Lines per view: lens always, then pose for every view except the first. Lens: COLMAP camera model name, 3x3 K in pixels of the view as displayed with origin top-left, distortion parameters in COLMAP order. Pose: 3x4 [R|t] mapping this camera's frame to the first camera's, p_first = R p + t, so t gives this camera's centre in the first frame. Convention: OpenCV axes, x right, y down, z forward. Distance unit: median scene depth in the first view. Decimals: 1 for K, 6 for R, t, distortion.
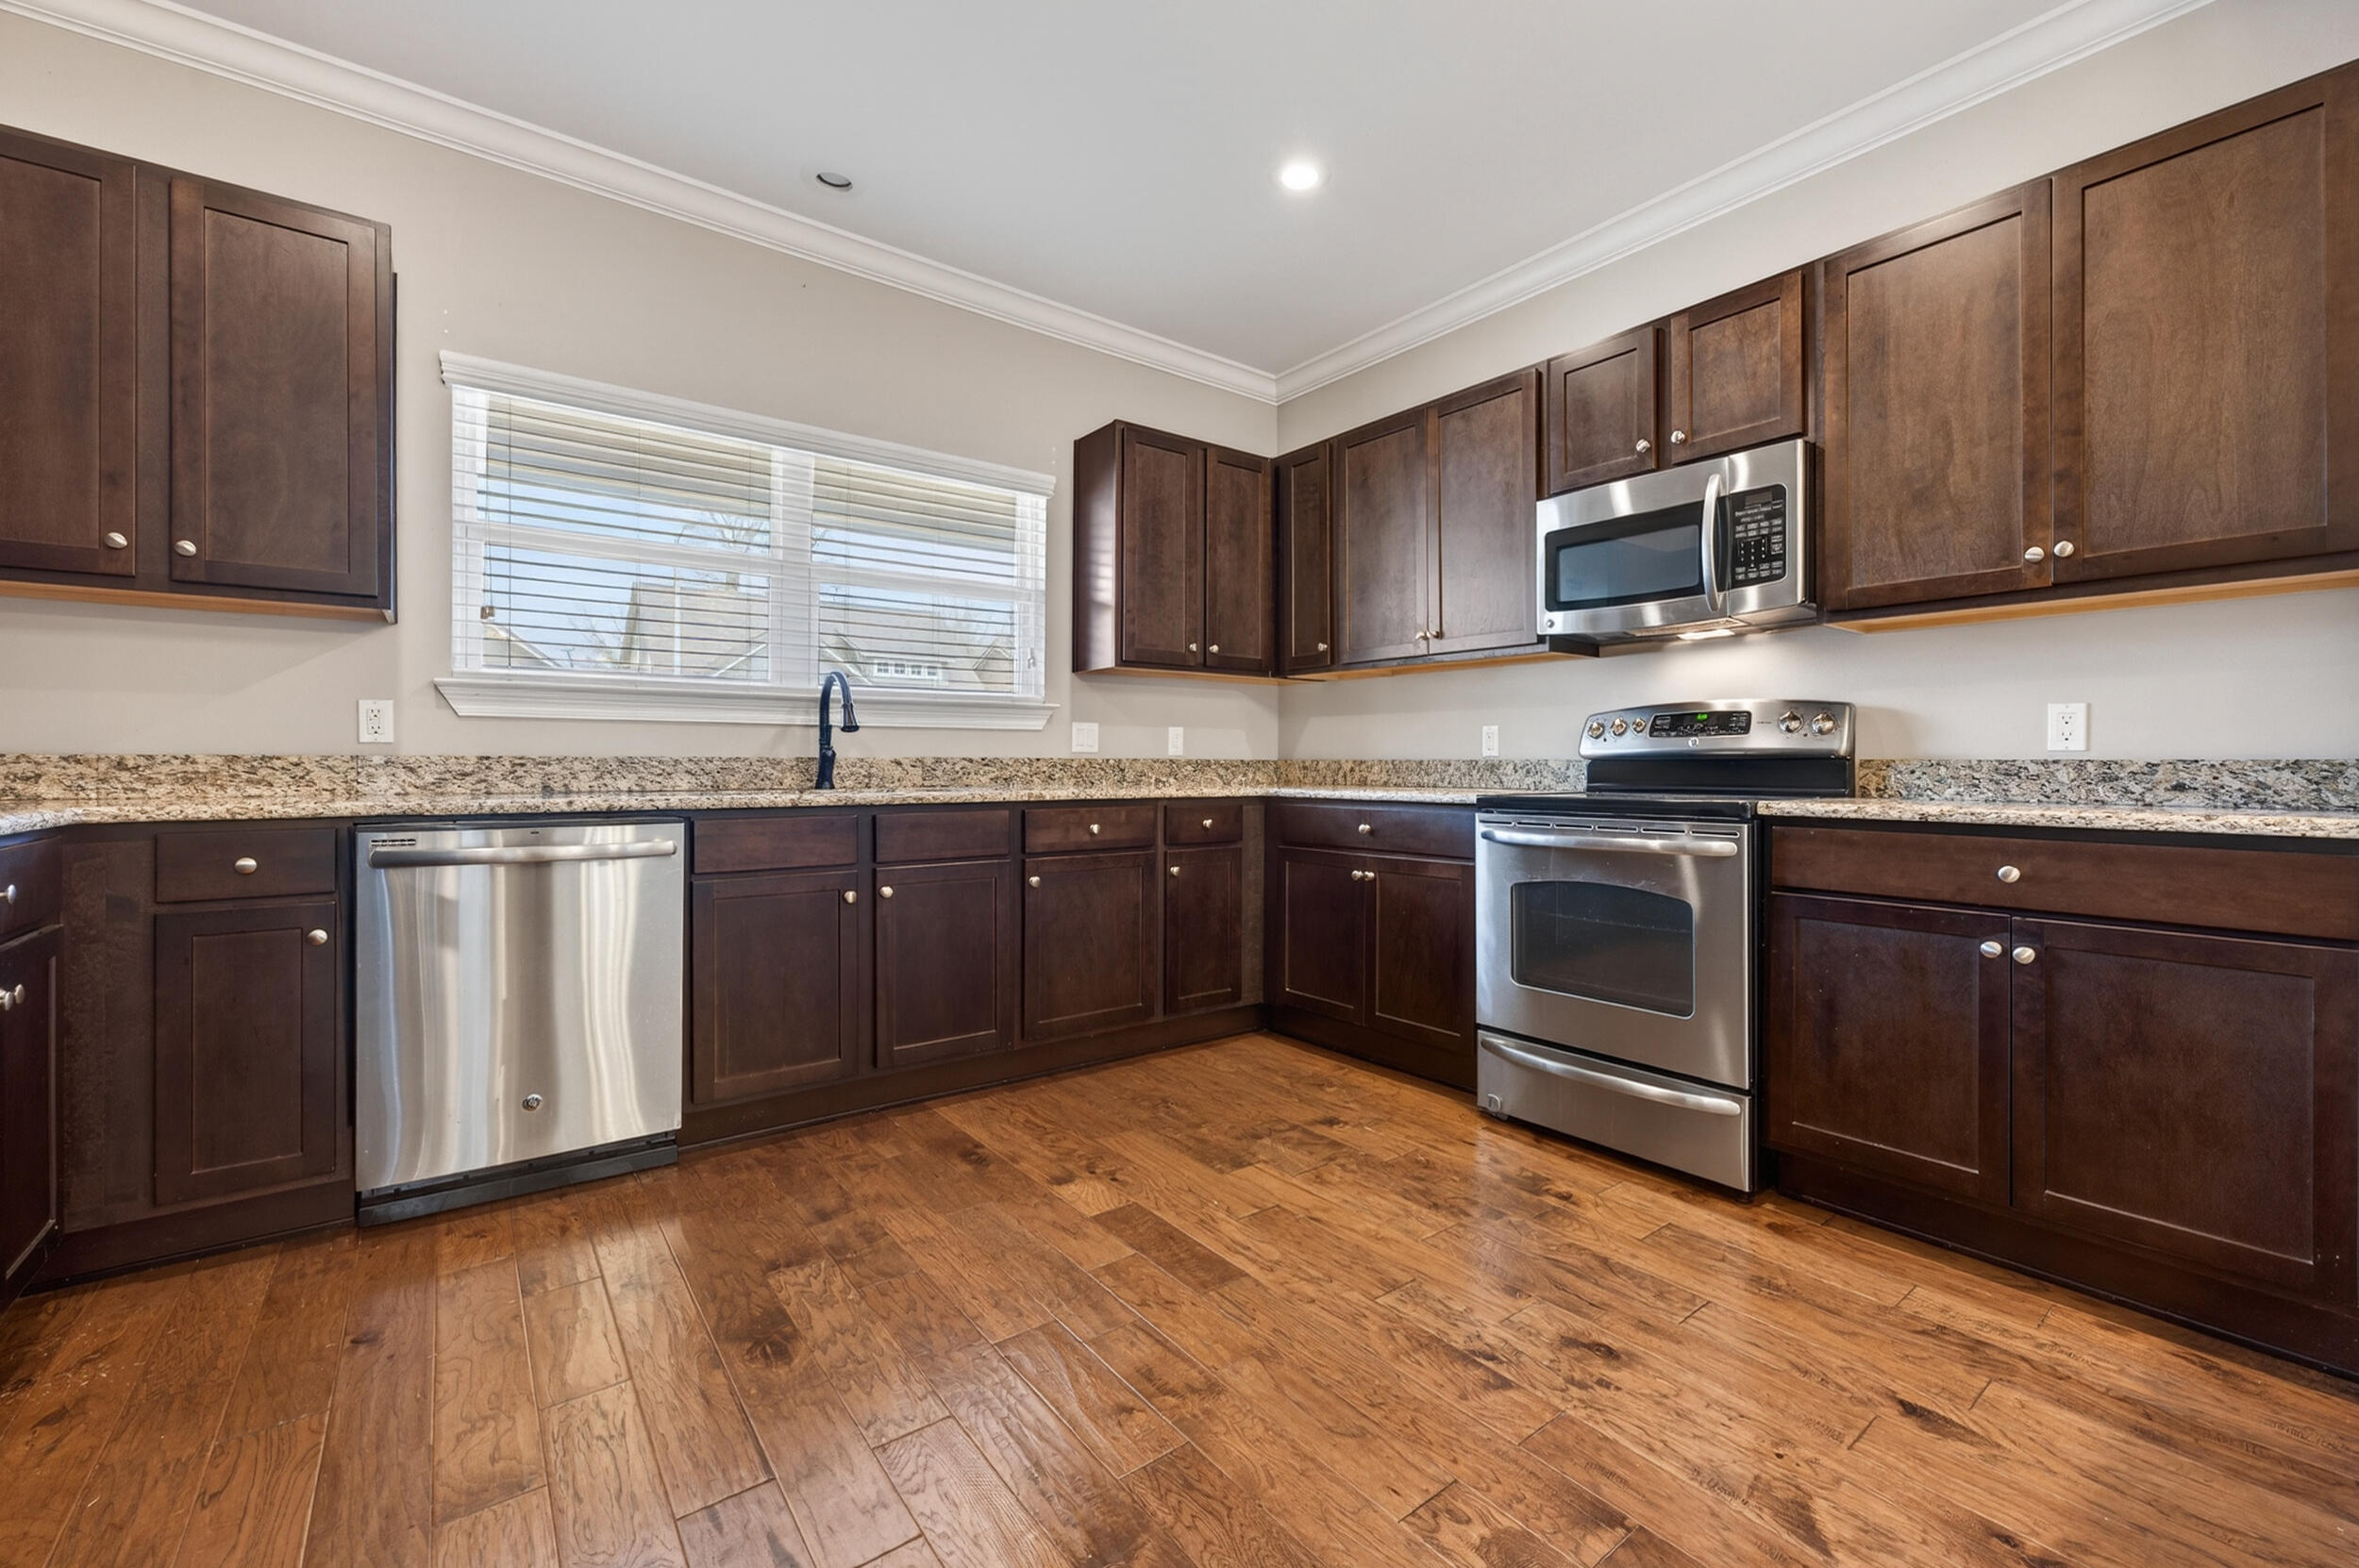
lens RADIAL K [[963.2, 0, 1213.4], [0, 963.2, 764.3], [0, 0, 1]] dist [-0.010585, 0.003834]
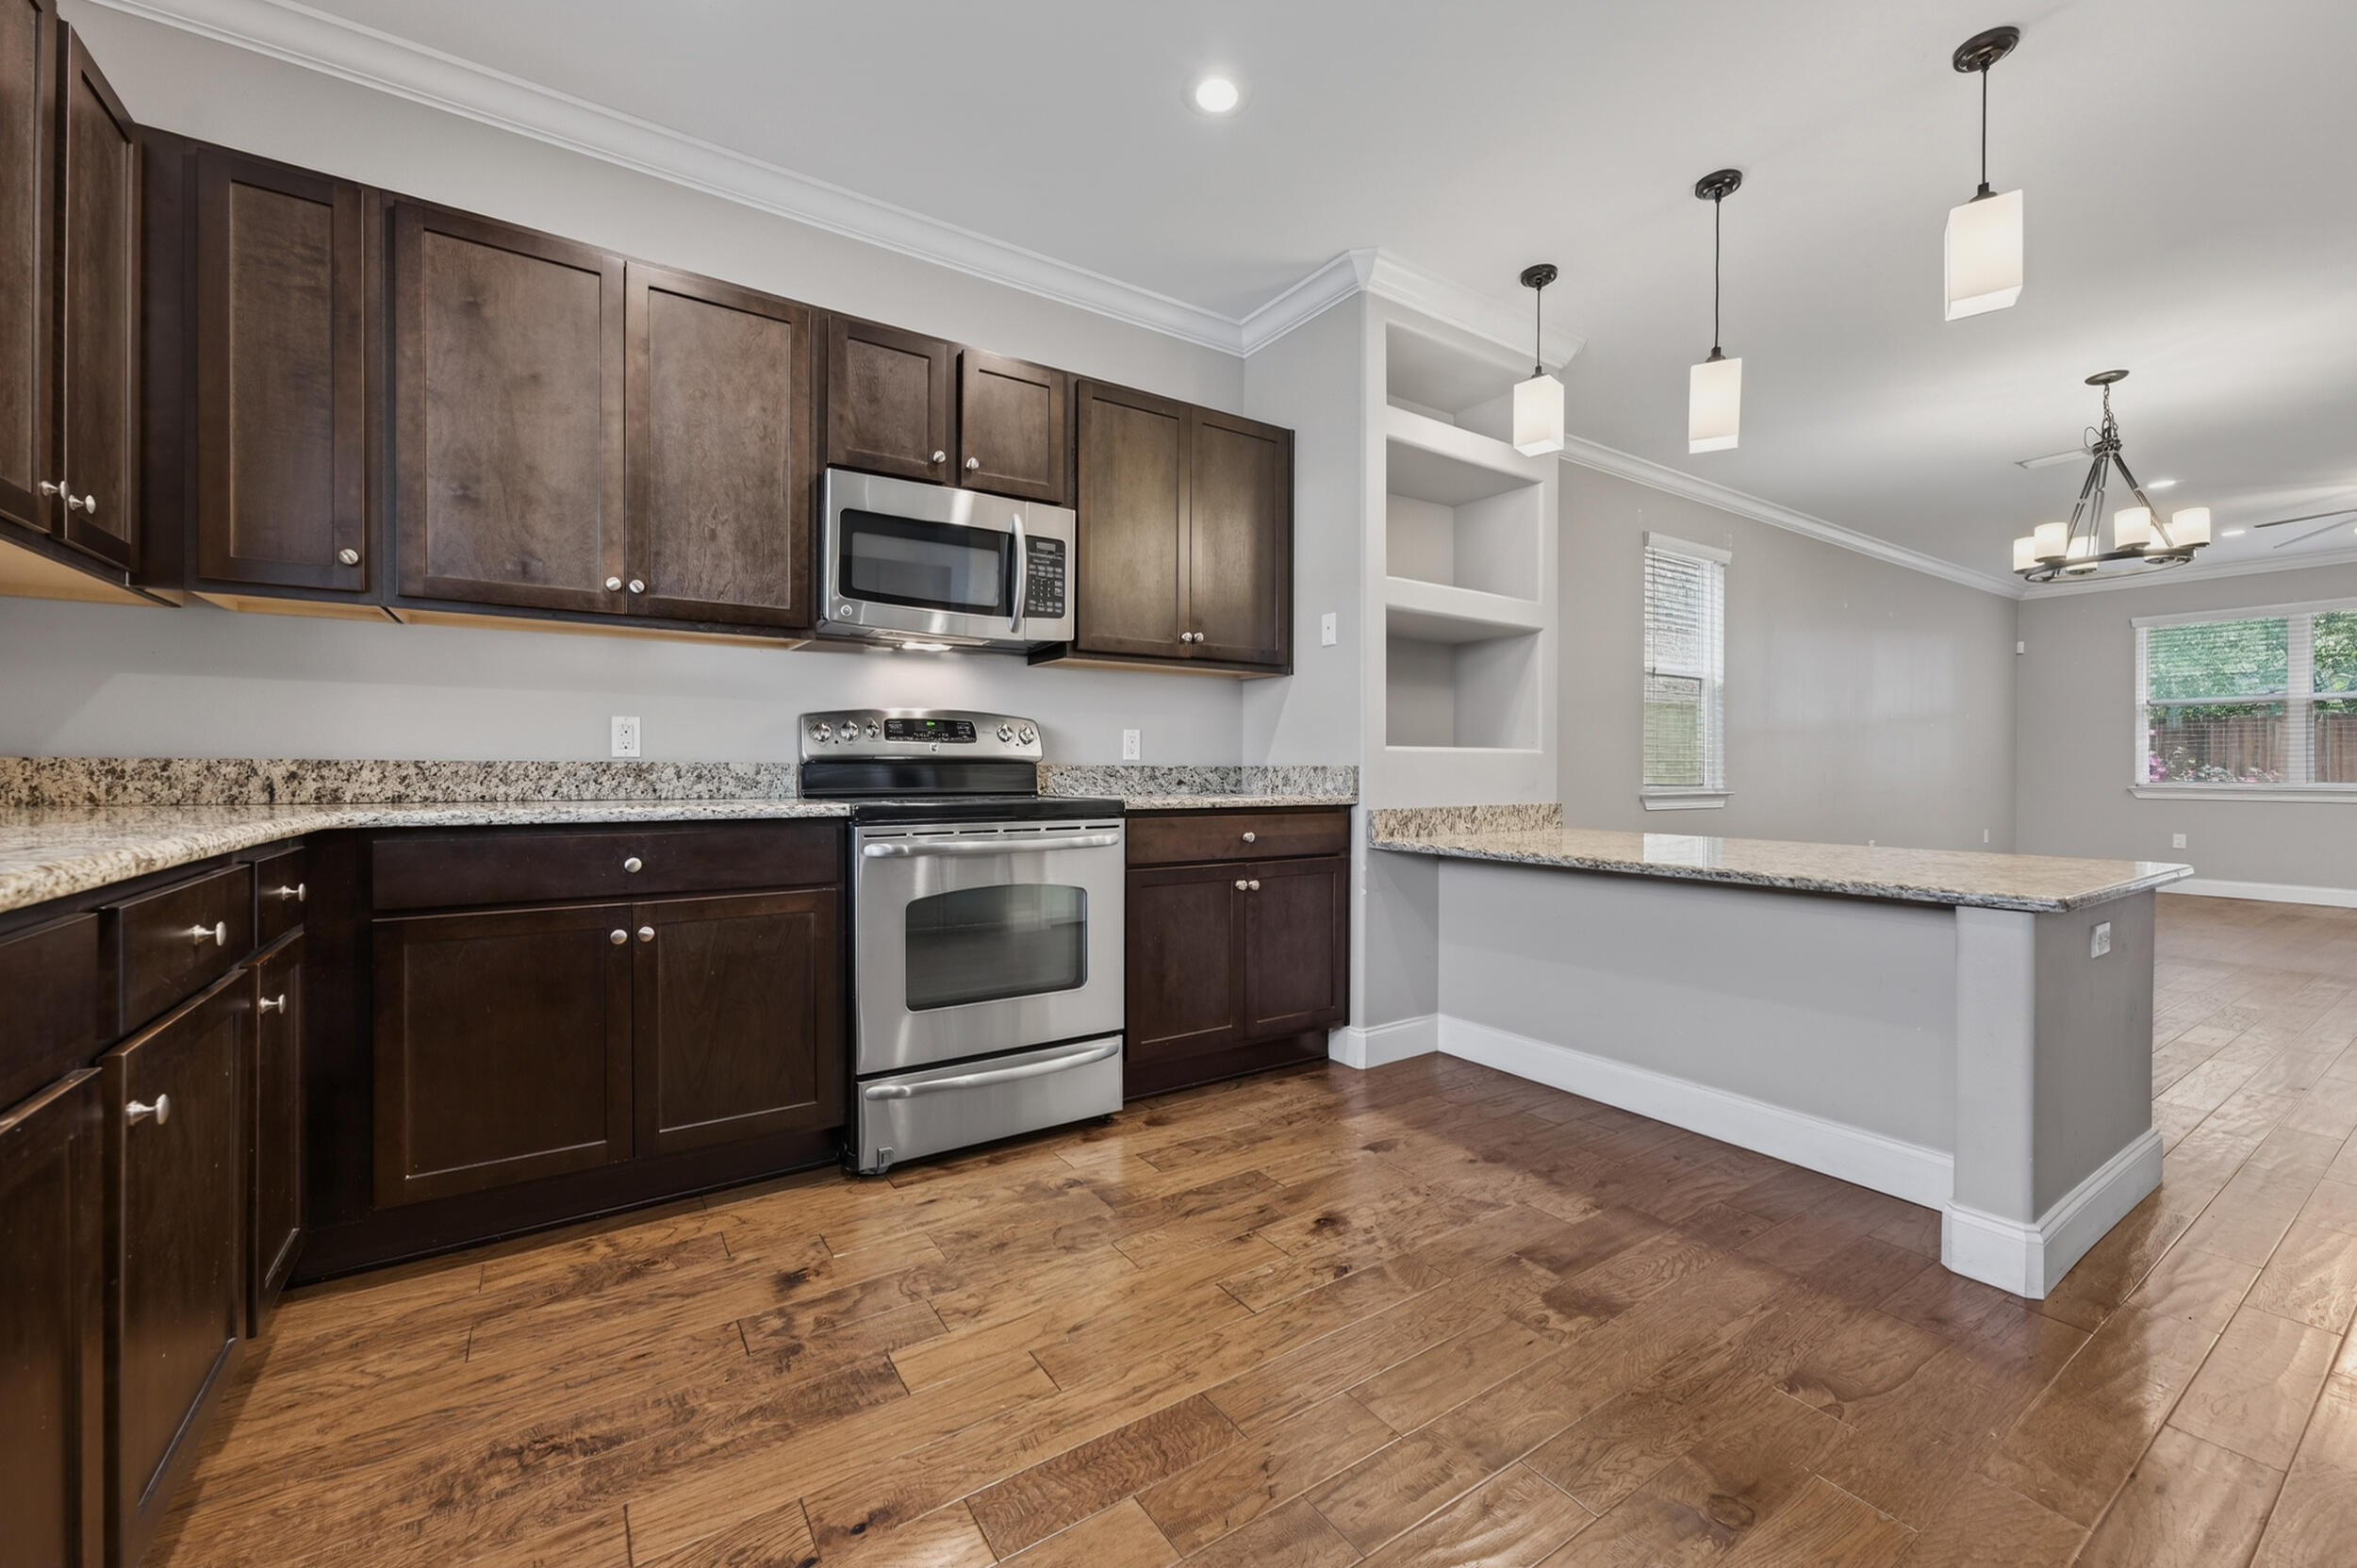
lens RADIAL K [[933.4, 0, 1172.6], [0, 933.4, 776.8], [0, 0, 1]] dist [-0.009677, 0.005307]
pose [[0.086384, -0.008086, 0.996229, -0.516941], [-0.003783, 0.999957, 0.008445, -0.000727], [-0.996255, -0.004499, 0.086349, 0.658137]]
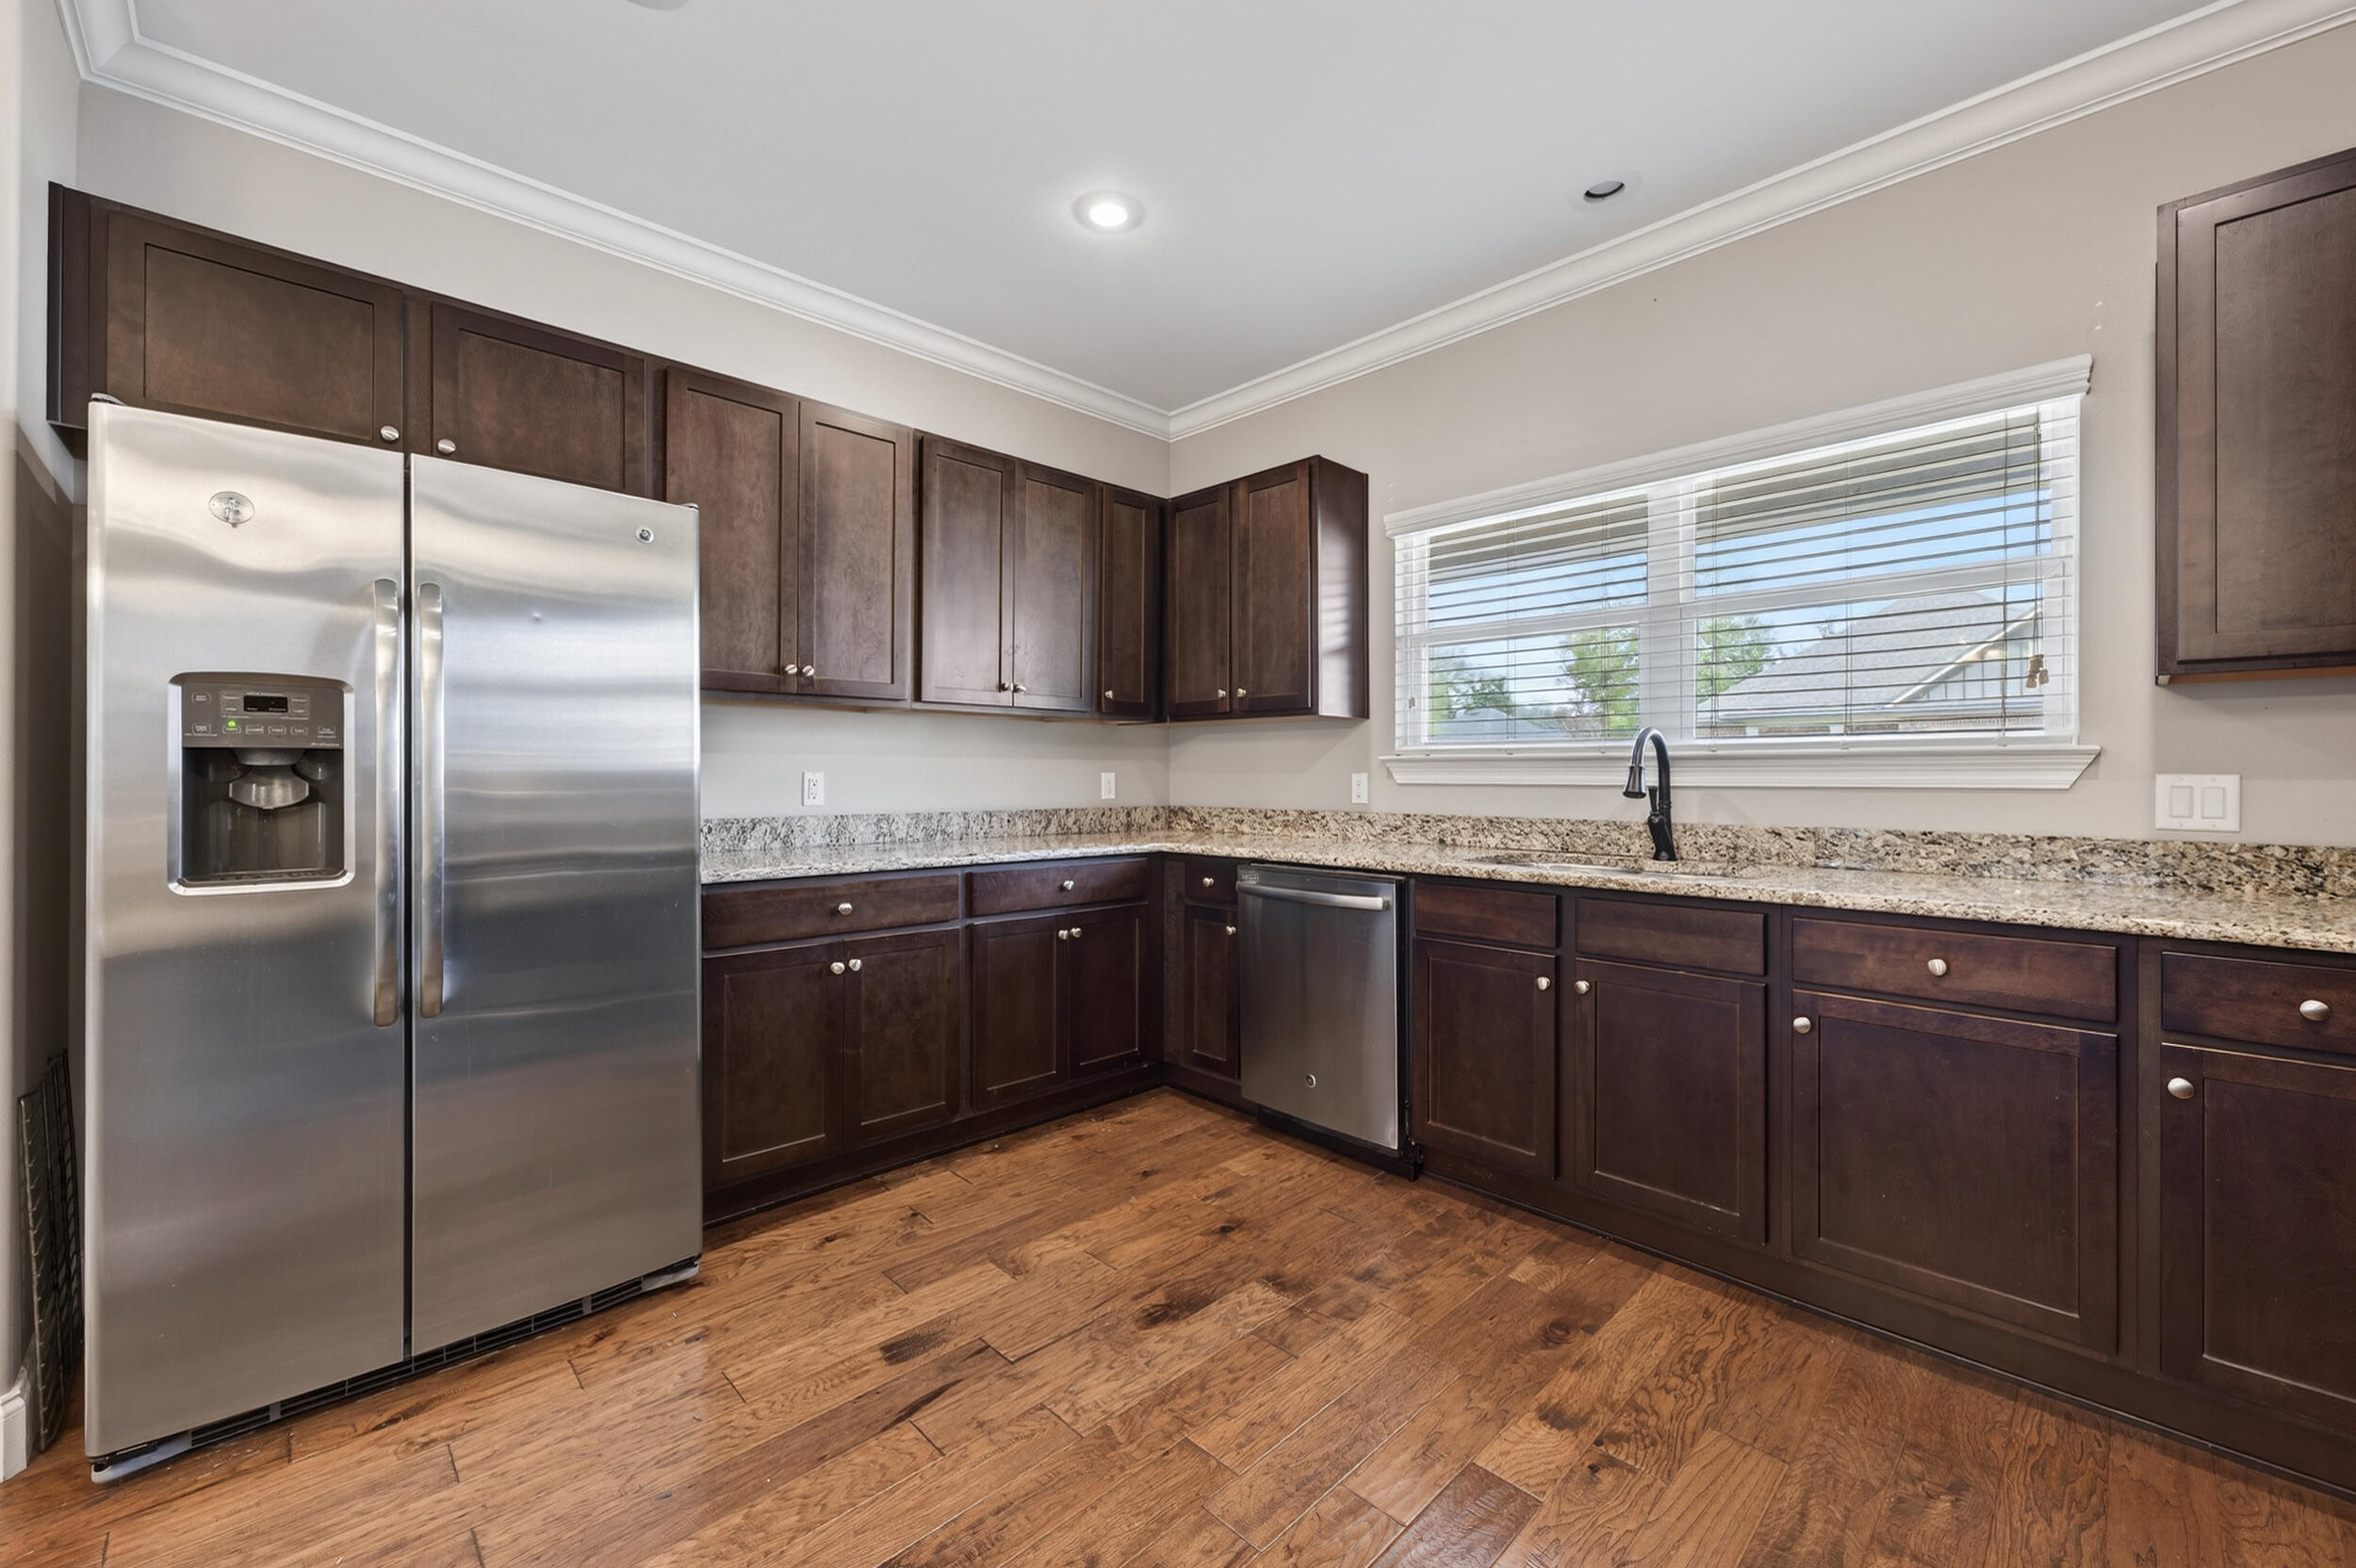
lens RADIAL K [[932.9, 0, 1178.1], [0, 932.9, 775.9], [0, 0, 1]] dist [-0.009677, 0.005307]
pose [[0.109037, -0.002139, -0.994035, 0.449425], [-0.002948, 0.999993, -0.002476, -0.054778], [0.994033, 0.003201, 0.109030, 0.530705]]
